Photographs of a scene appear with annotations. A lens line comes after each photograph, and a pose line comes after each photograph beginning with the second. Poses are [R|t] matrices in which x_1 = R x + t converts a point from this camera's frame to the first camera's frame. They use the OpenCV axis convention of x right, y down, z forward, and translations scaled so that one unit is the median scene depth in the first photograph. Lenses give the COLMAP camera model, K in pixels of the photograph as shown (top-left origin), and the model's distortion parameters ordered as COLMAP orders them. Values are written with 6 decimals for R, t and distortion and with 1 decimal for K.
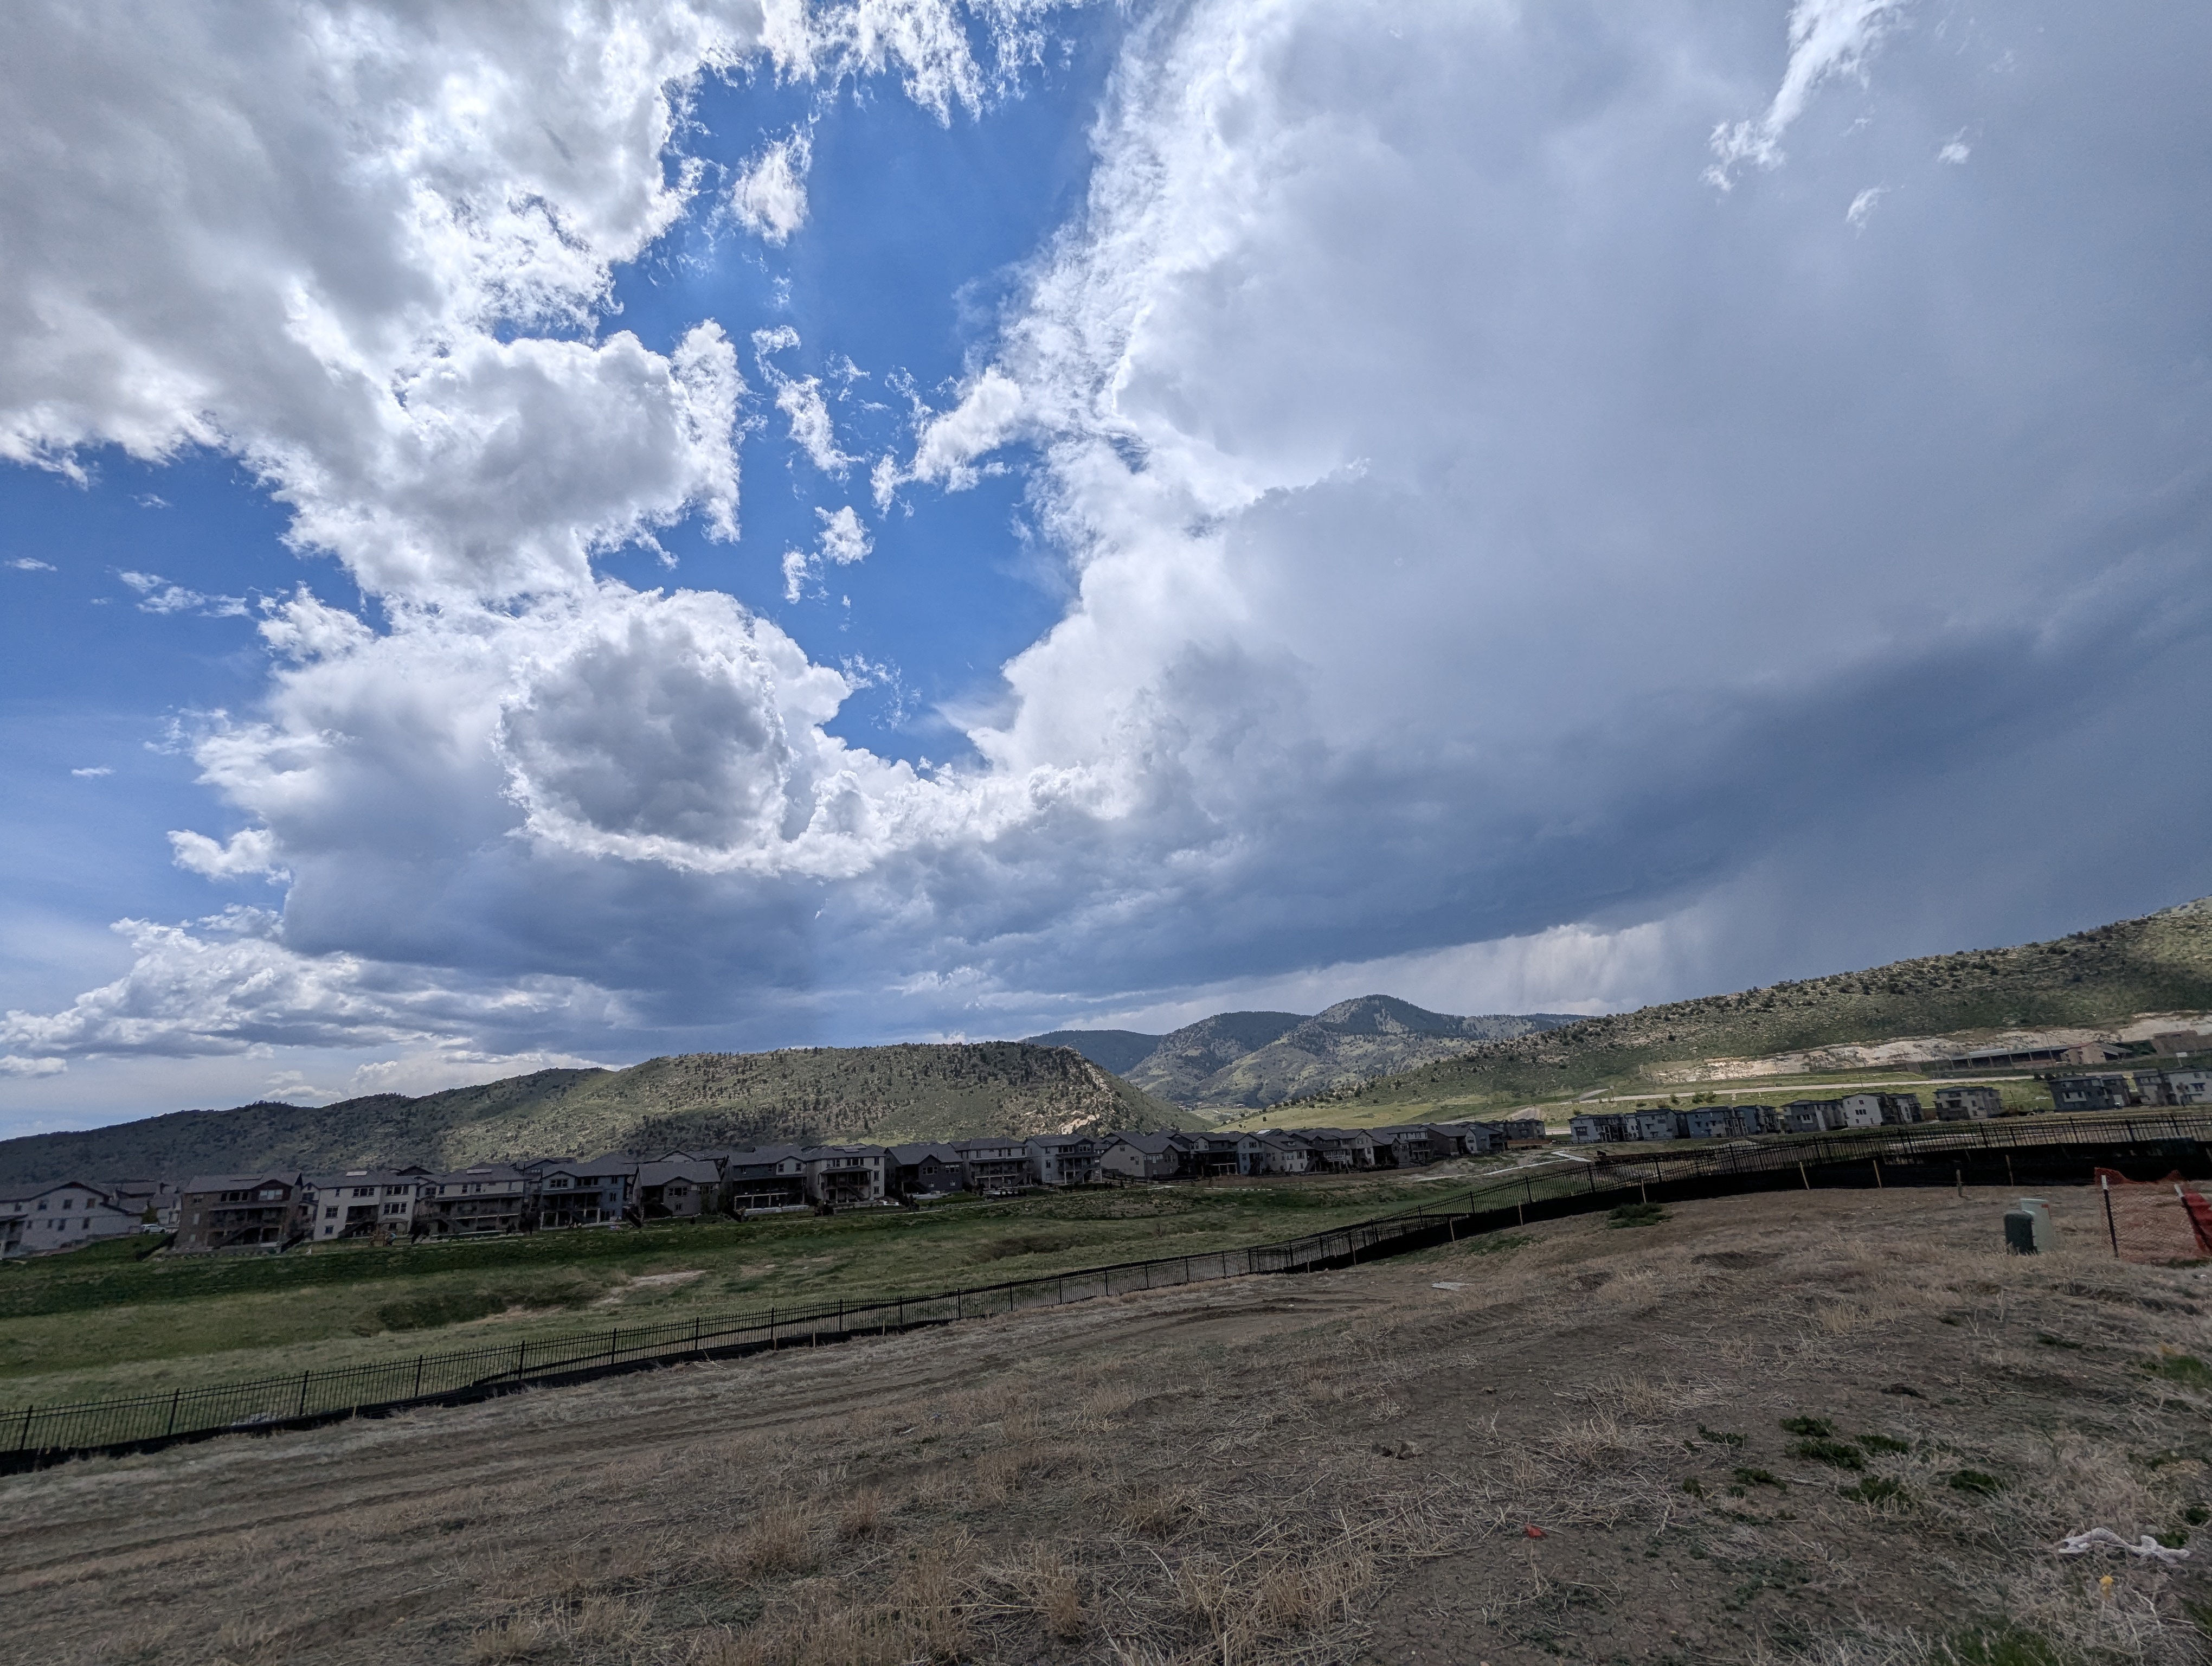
lens RADIAL K [[1049.1, 0, 1106.0], [0, 1049.1, 833.0], [0, 0, 1]] dist [0.001941, -0.000087]
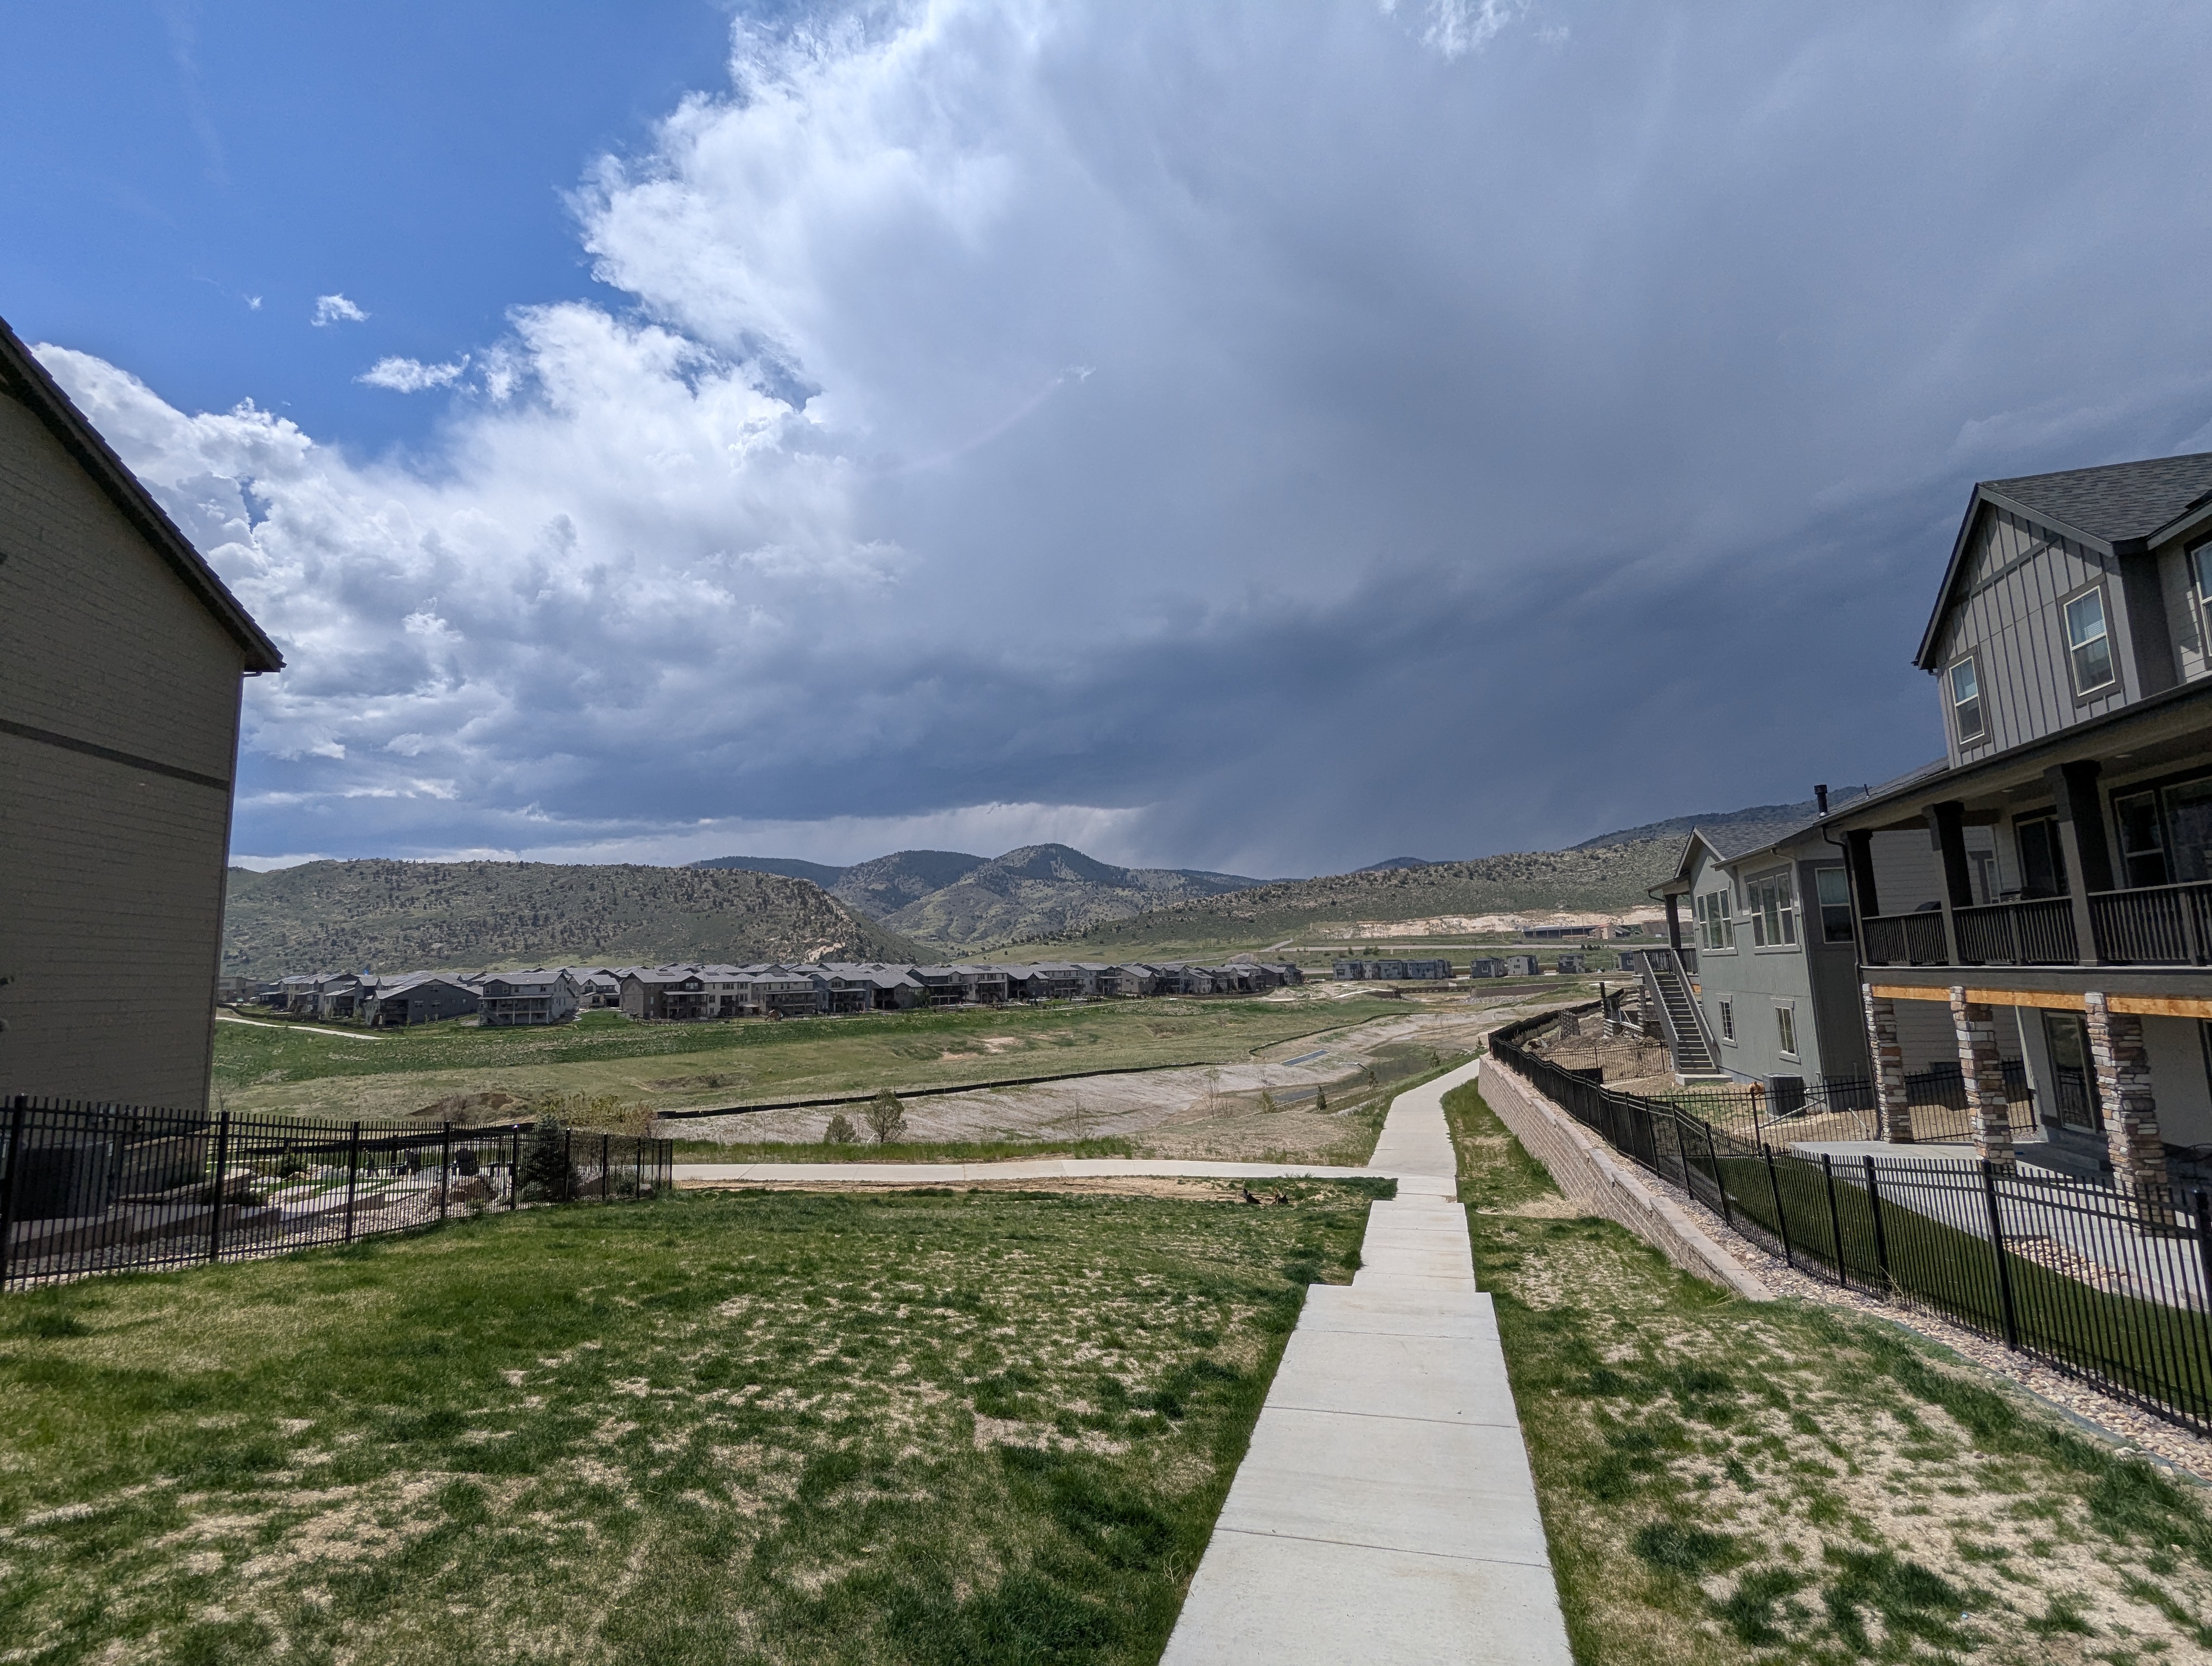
lens RADIAL K [[1049.1, 0, 1106.0], [0, 1049.1, 833.0], [0, 0, 1]] dist [0.001941, -0.000087]
pose [[0.945597, 0.075029, 0.316570, -0.123397], [-0.122536, 0.983524, 0.132913, -0.021002], [-0.301382, -0.164473, 0.939211, -0.083325]]
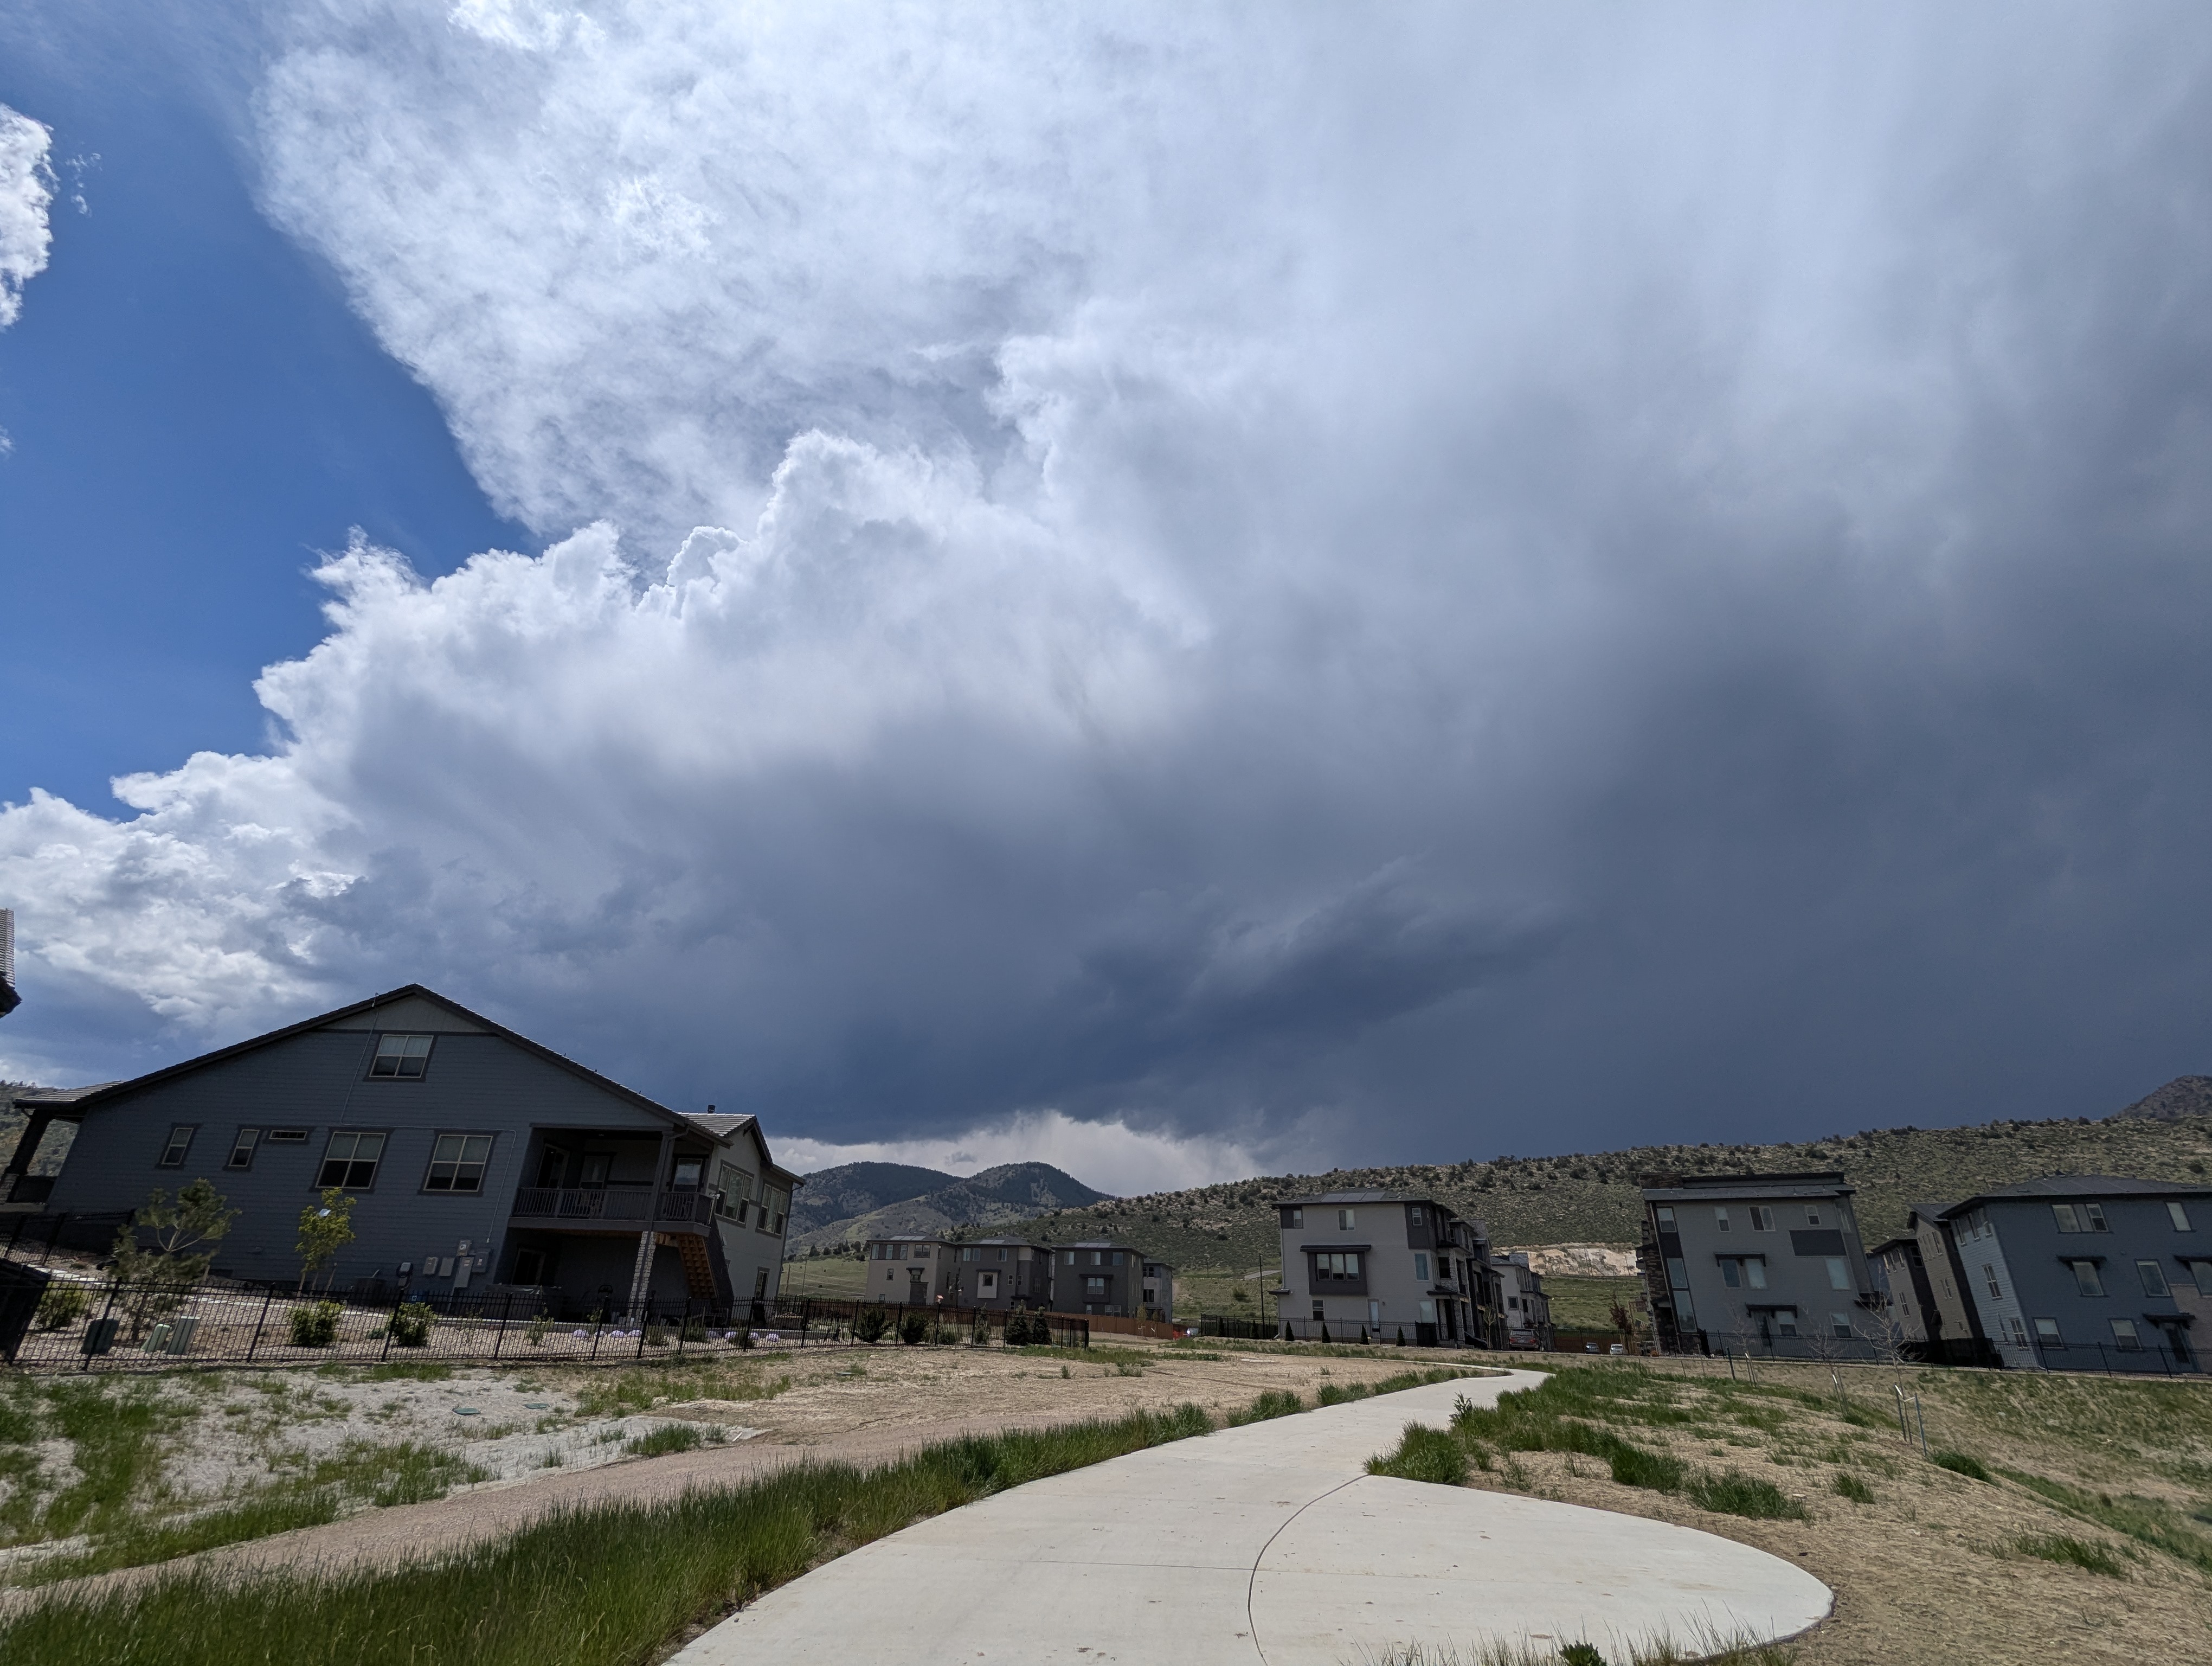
lens RADIAL K [[1049.1, 0, 1106.0], [0, 1049.1, 833.0], [0, 0, 1]] dist [0.001941, -0.000087]
pose [[0.947633, 0.210872, 0.239842, 0.139789], [-0.171879, 0.969722, -0.173486, 0.098034], [-0.269164, 0.123177, 0.955185, 0.325774]]
